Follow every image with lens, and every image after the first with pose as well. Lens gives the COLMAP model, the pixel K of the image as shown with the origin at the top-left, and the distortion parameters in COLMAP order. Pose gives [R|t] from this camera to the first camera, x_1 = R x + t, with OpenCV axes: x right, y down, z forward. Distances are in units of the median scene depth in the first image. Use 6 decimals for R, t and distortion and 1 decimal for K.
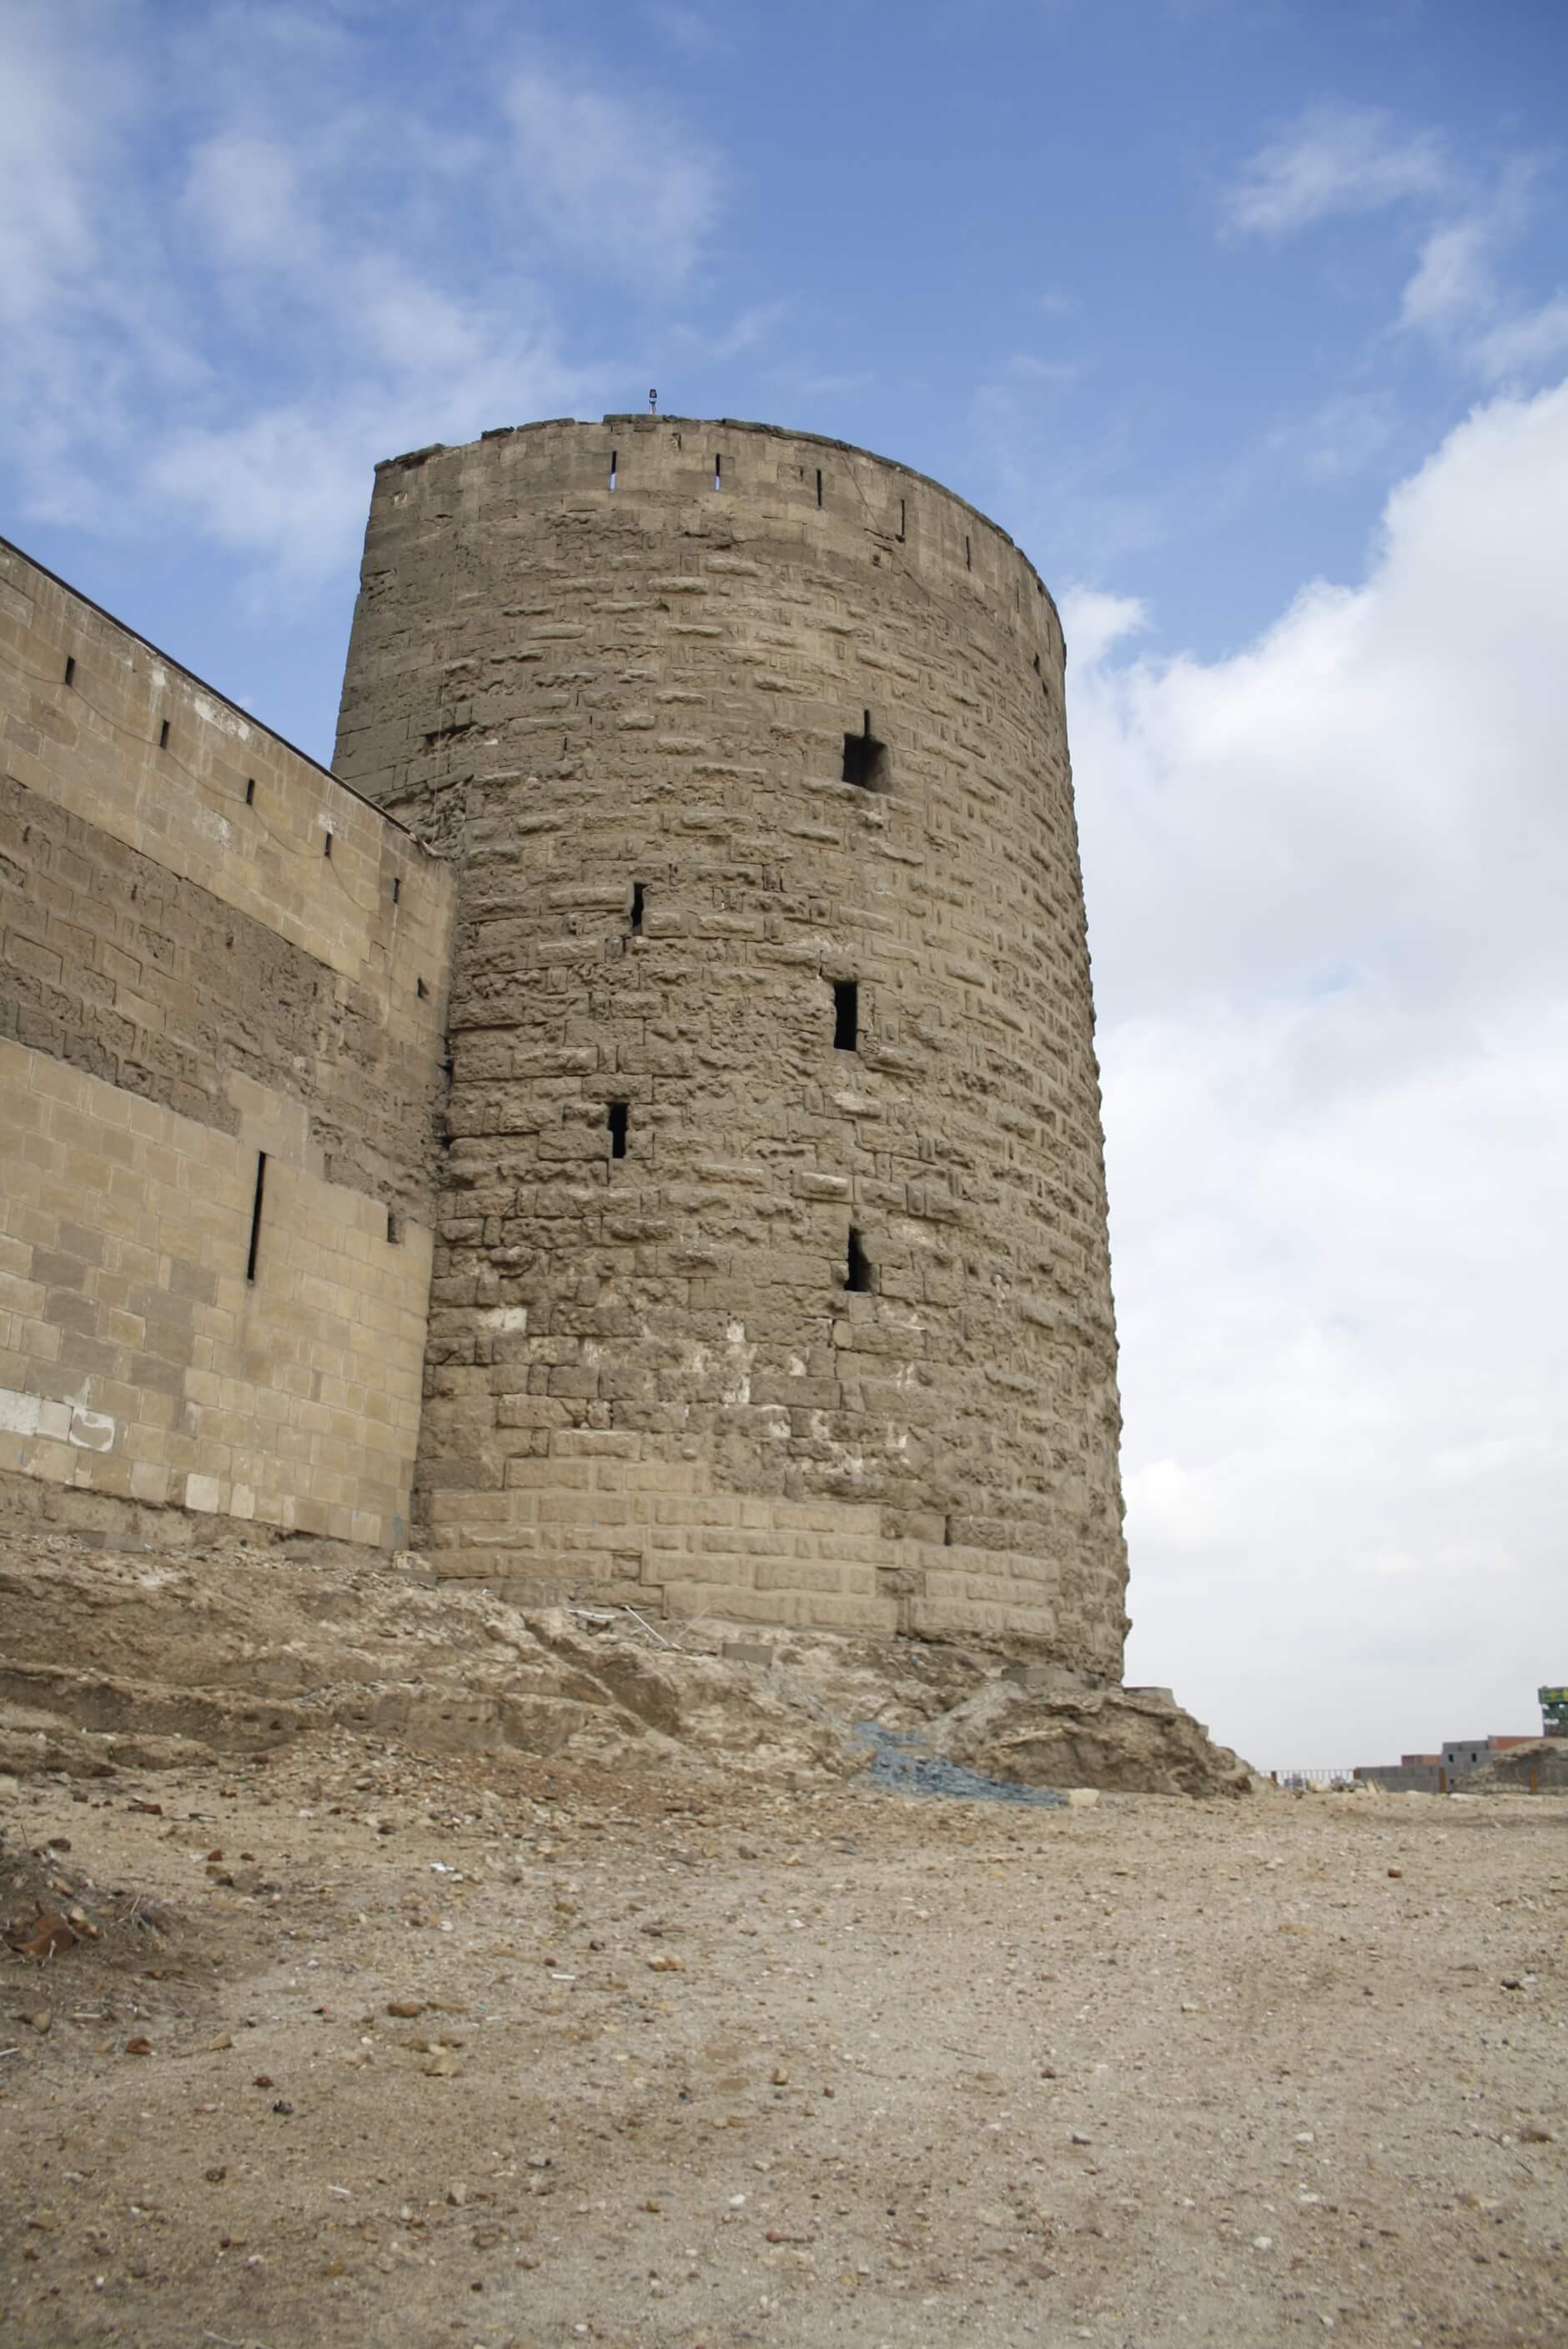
lens RADIAL K [[1959.9, 0, 774.0], [0, 1959.9, 1171.4], [0, 0, 1]] dist [-0.144238, 0.119558]
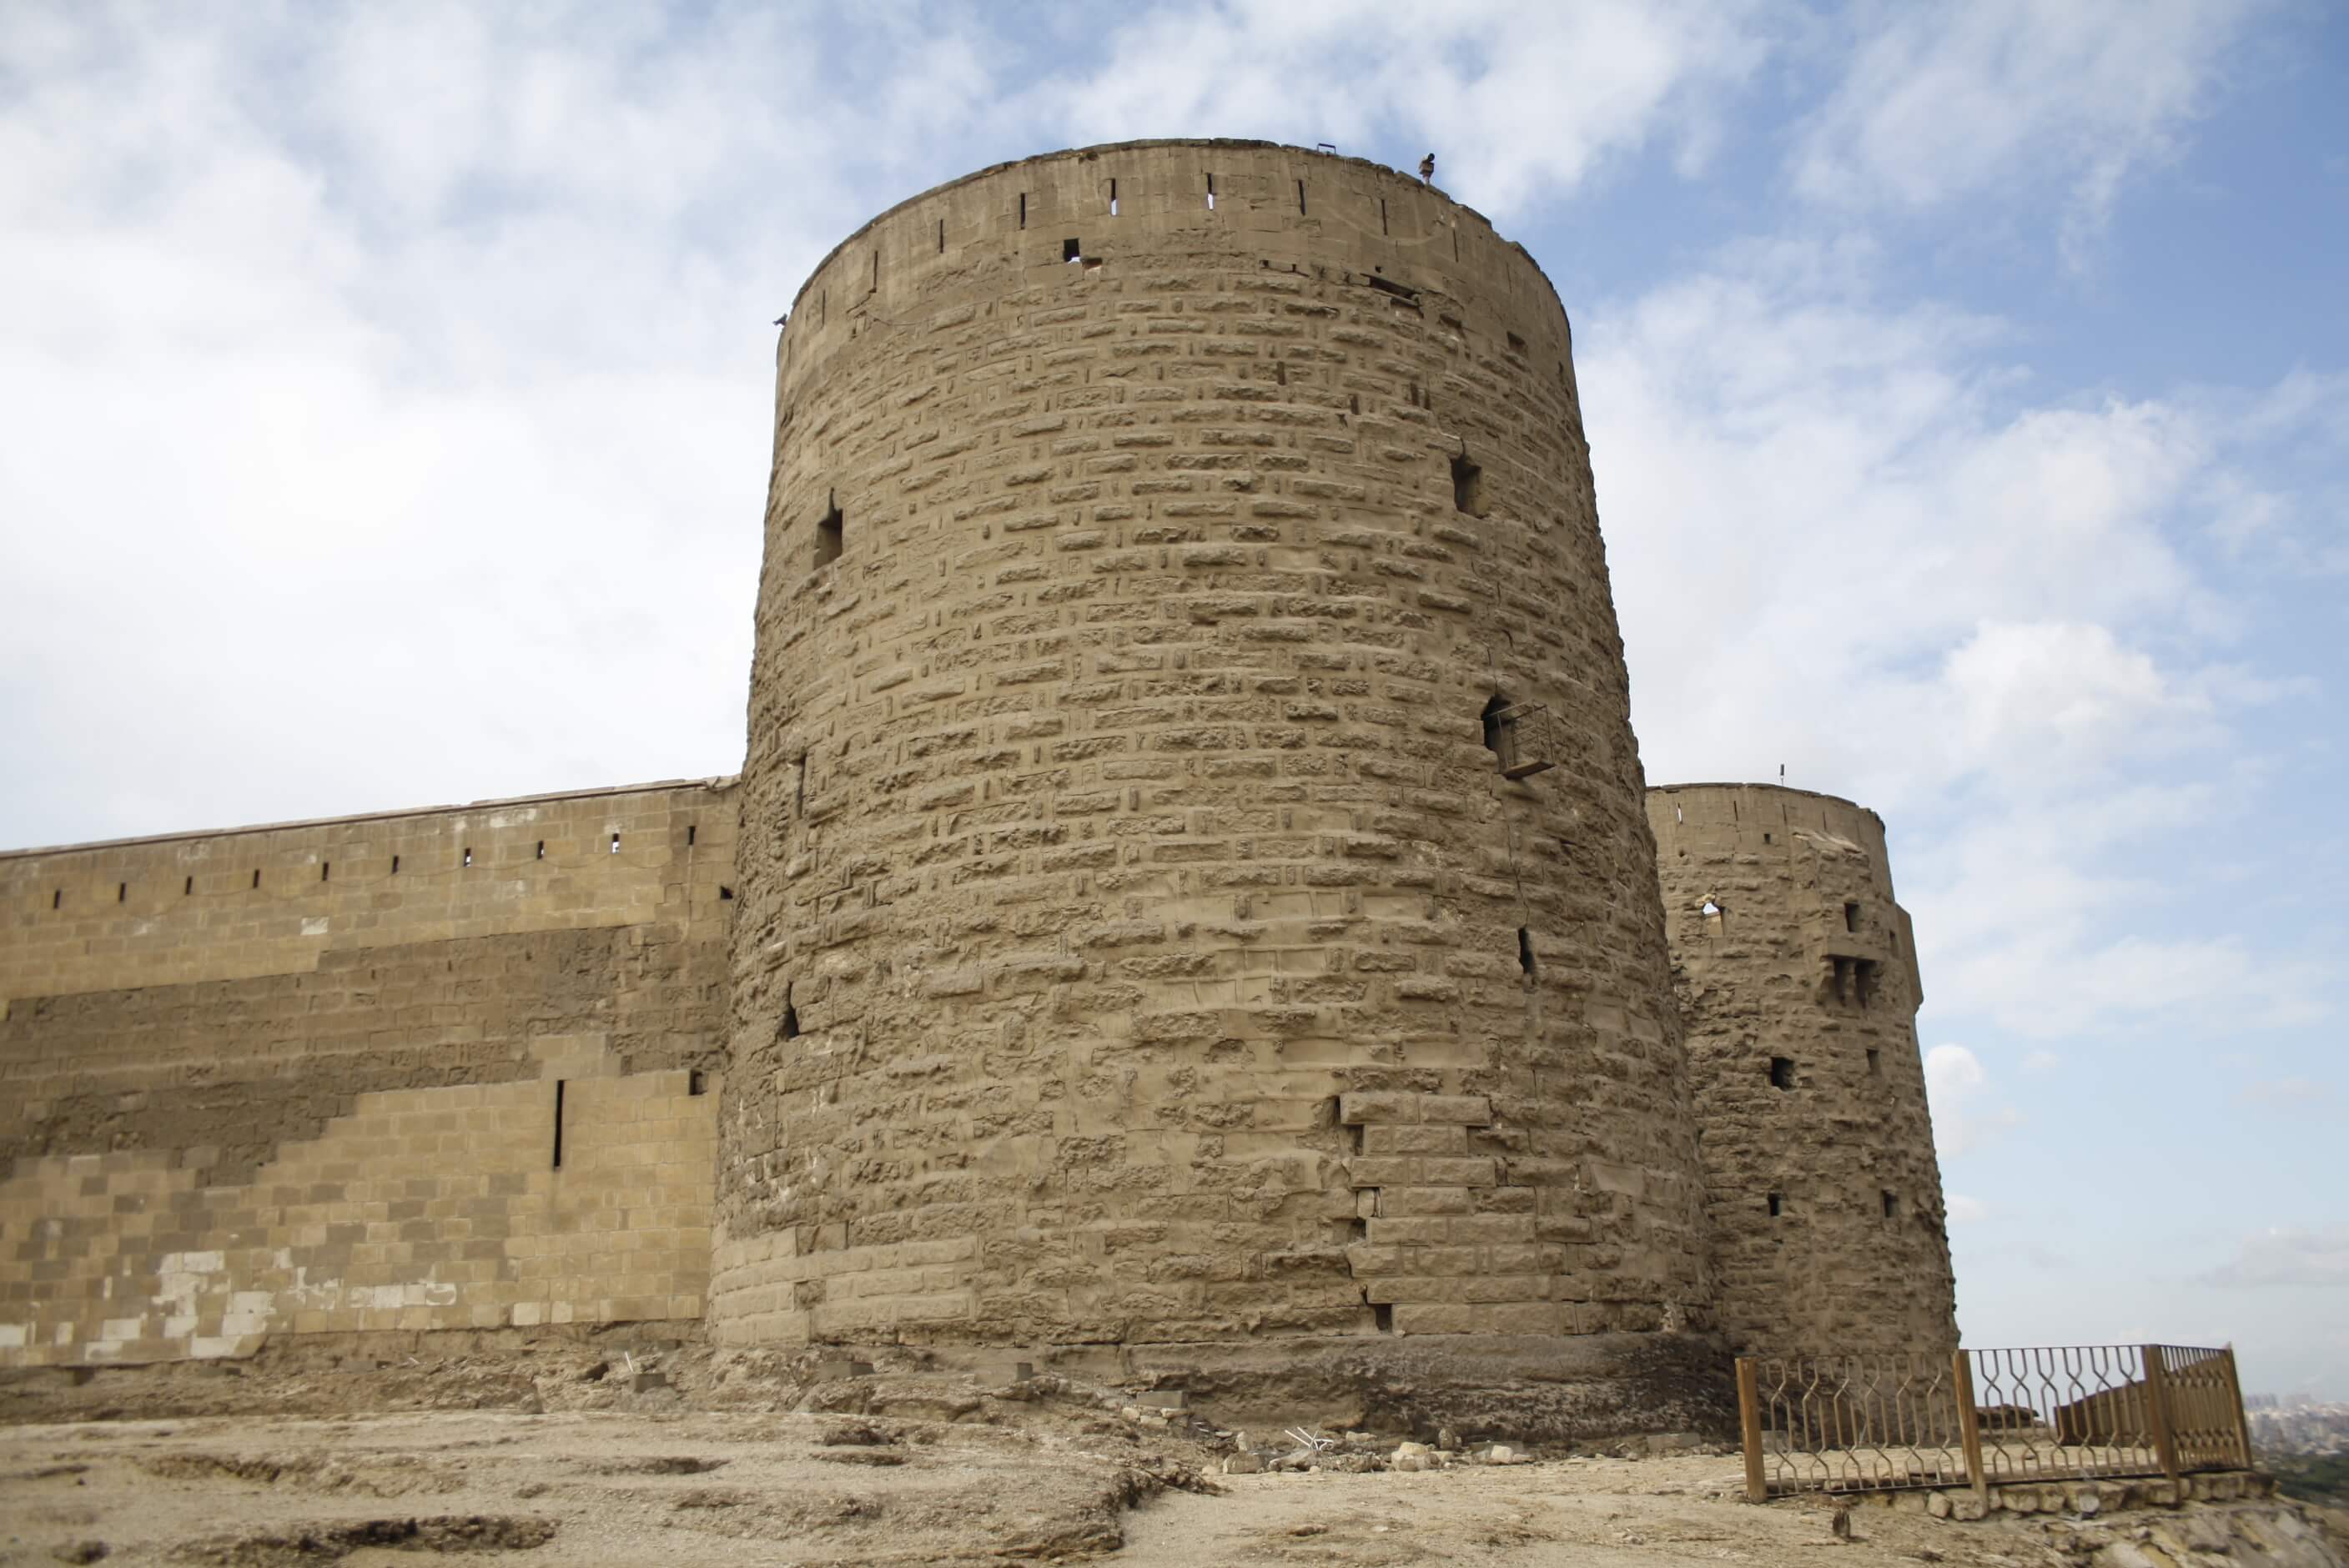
lens RADIAL K [[1959.9, 0, 1174.2], [0, 1959.9, 797.3], [0, 0, 1]] dist [-0.144238, 0.119558]
pose [[0.271435, -0.340349, -0.900270, 1.125092], [0.339544, 0.909107, -0.241317, 0.273236], [0.900574, -0.240179, 0.362327, 0.810873]]
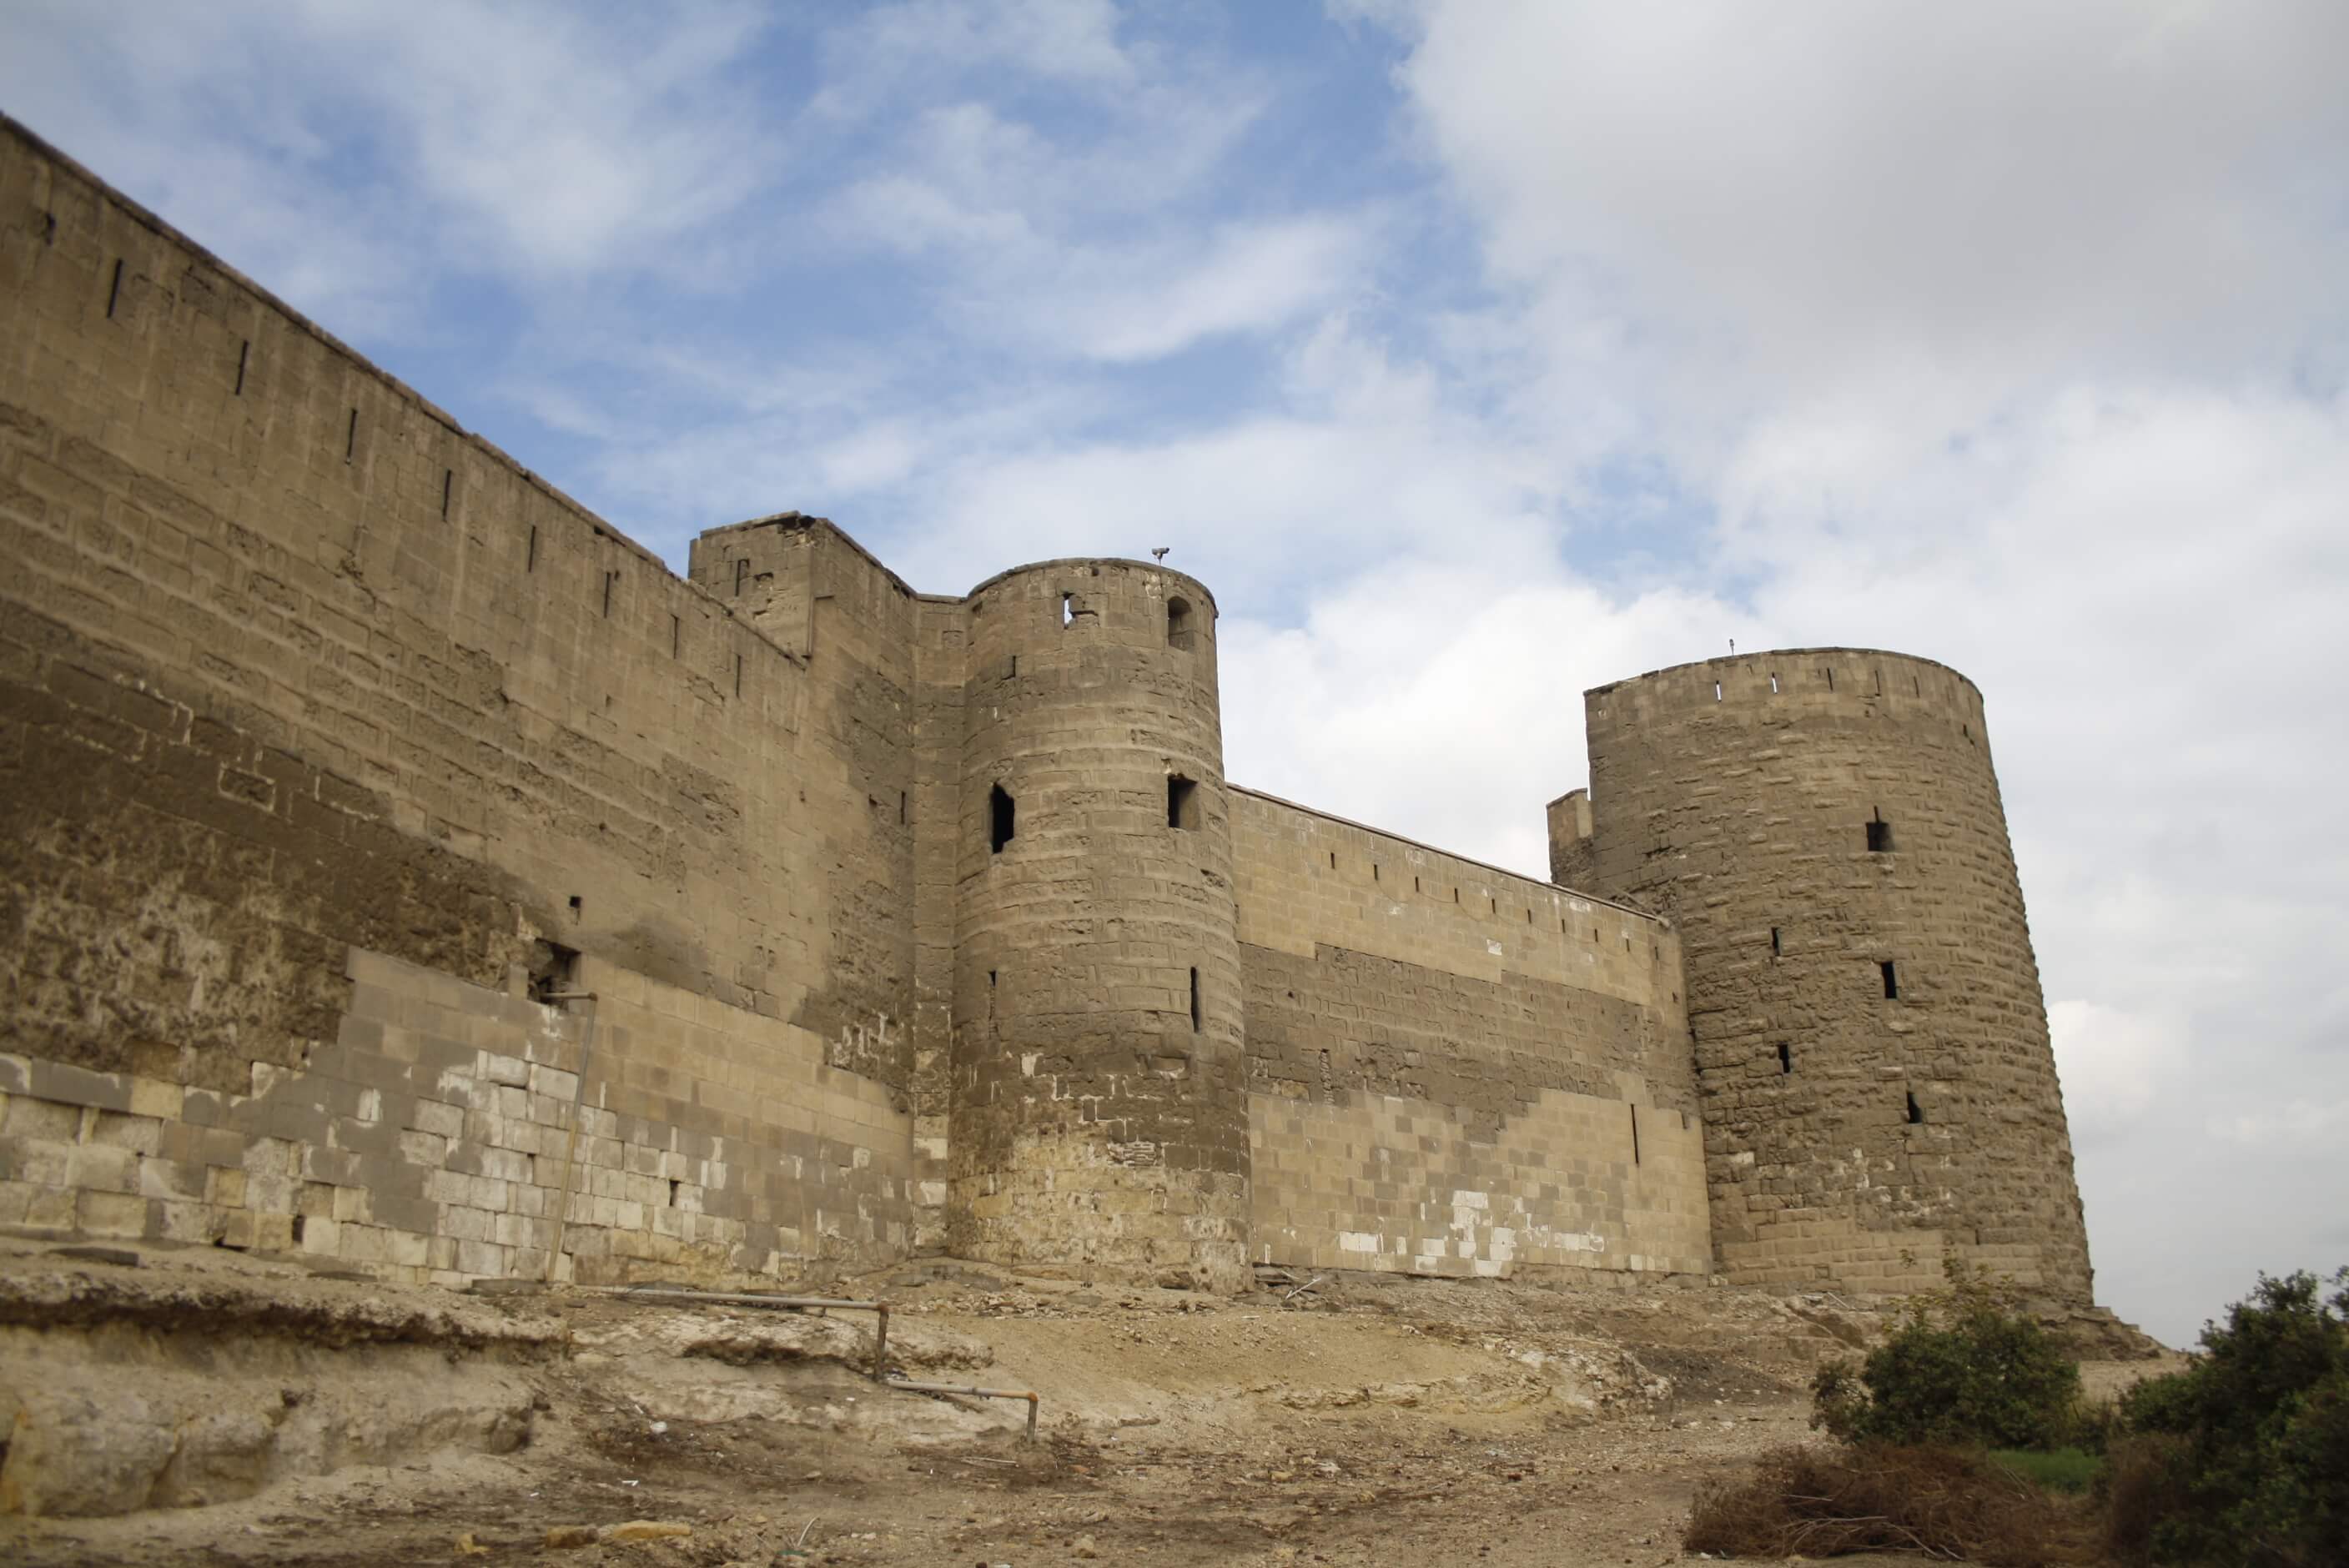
lens RADIAL K [[1959.9, 0, 1219.3], [0, 1959.9, 780.3], [0, 0, 1]] dist [-0.144238, 0.119558]
pose [[0.950168, -0.145179, -0.275868, -0.040541], [0.139306, 0.989405, -0.040877, -0.301764], [0.278880, 0.000410, 0.960326, -1.079606]]
